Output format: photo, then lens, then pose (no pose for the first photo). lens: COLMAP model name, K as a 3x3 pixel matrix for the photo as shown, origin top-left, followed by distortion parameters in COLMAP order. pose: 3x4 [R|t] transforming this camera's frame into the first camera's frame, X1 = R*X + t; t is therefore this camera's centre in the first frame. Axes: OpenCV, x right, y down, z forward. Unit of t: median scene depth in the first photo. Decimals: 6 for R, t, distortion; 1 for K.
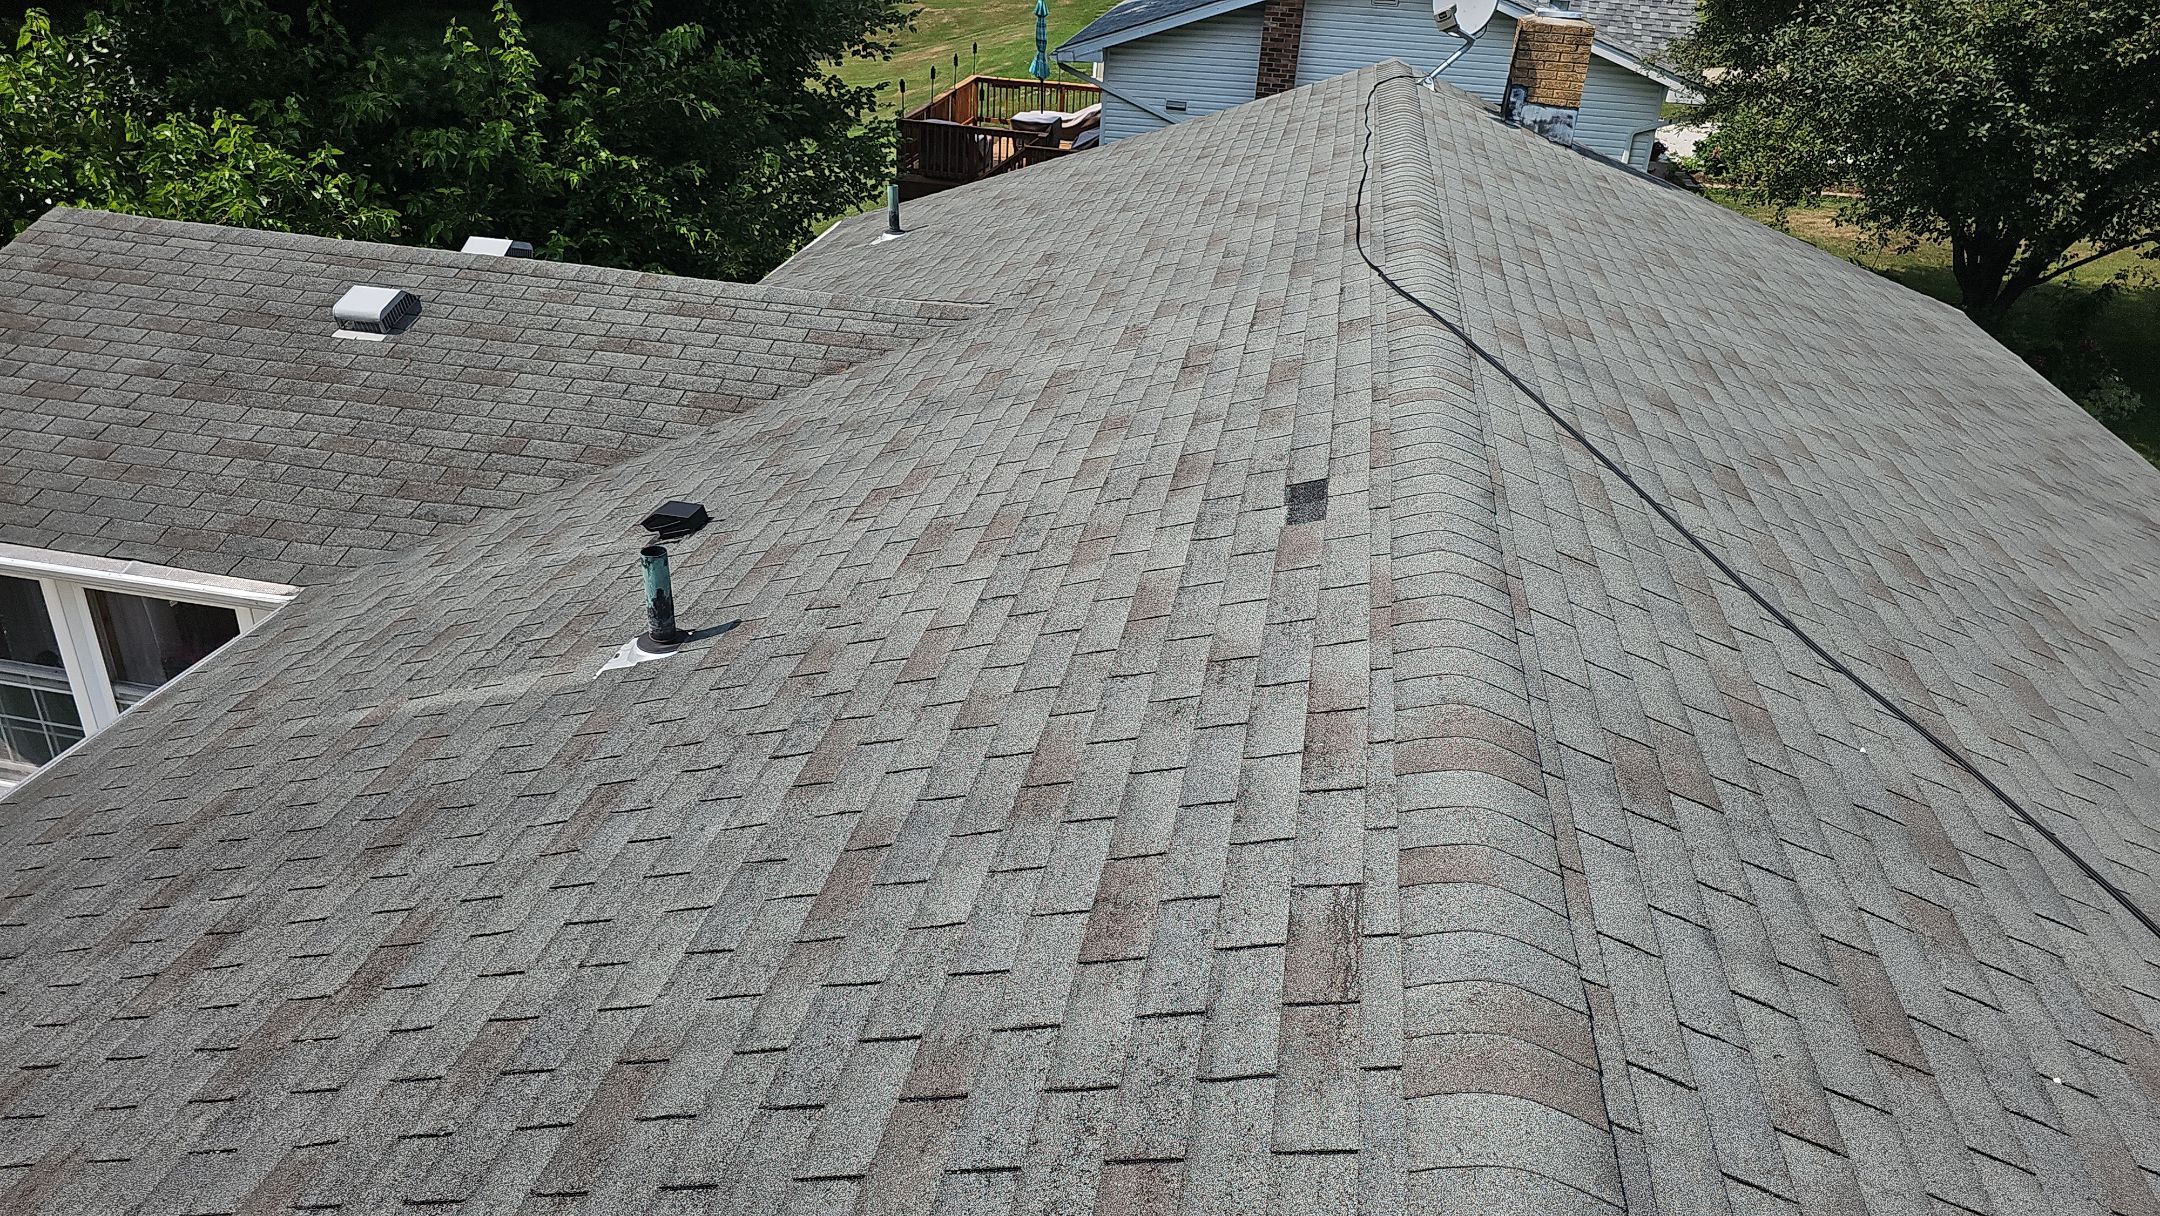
lens RADIAL K [[1462.0, 0, 1094.6], [0, 1462.0, 602.0], [0, 0, 1]] dist [0.059209, -0.062159]
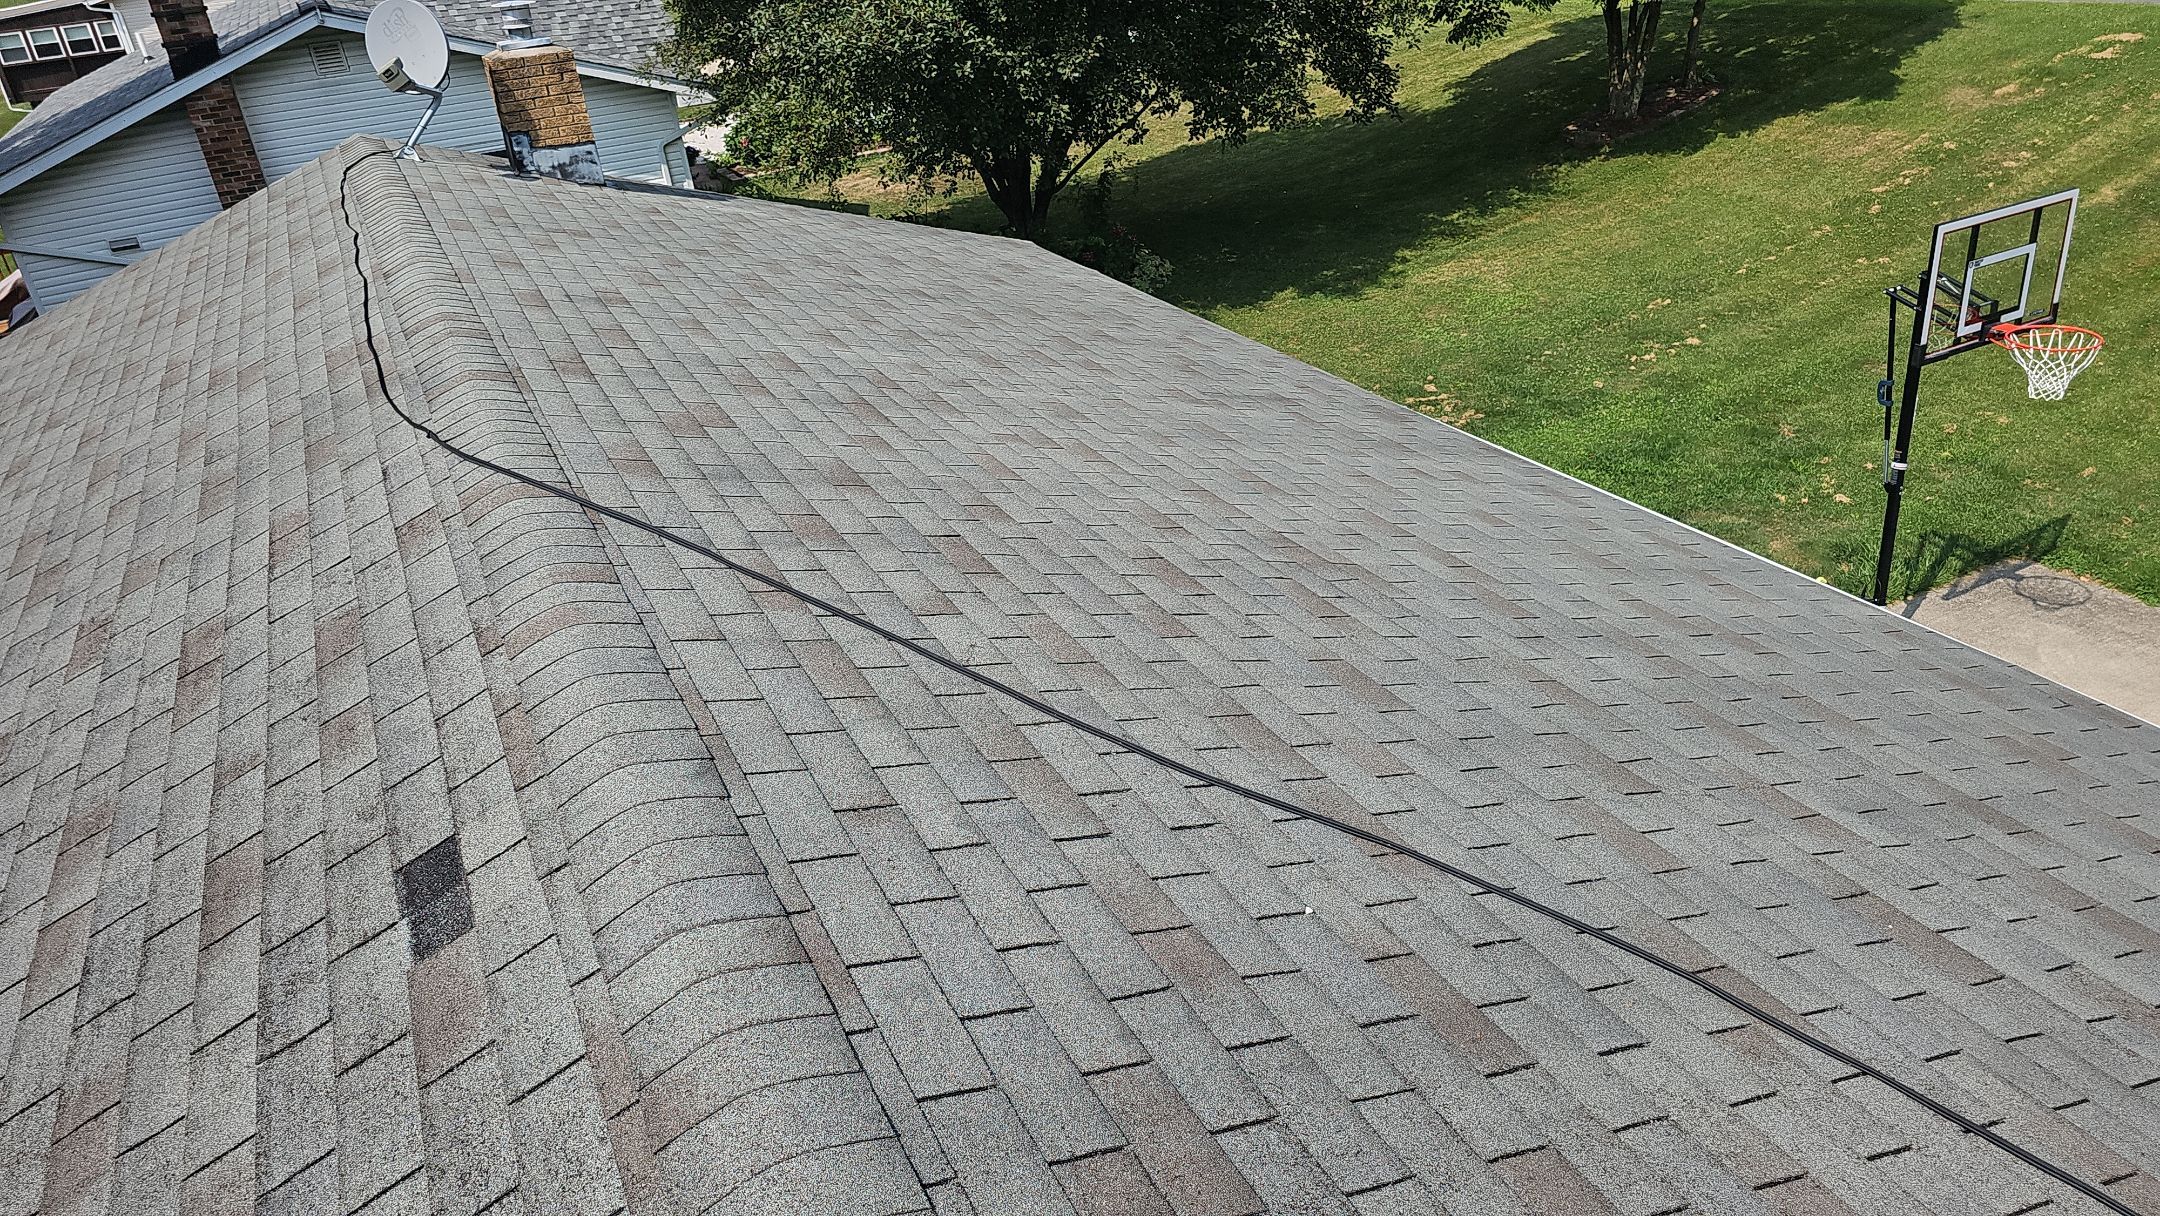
lens RADIAL K [[1462.0, 0, 1088.2], [0, 1462.0, 628.8], [0, 0, 1]] dist [0.059209, -0.062159]
pose [[0.796757, -0.391883, 0.460007, 0.066795], [0.389784, 0.914976, 0.104347, -0.070068], [-0.461787, 0.096165, 0.881762, 0.177091]]
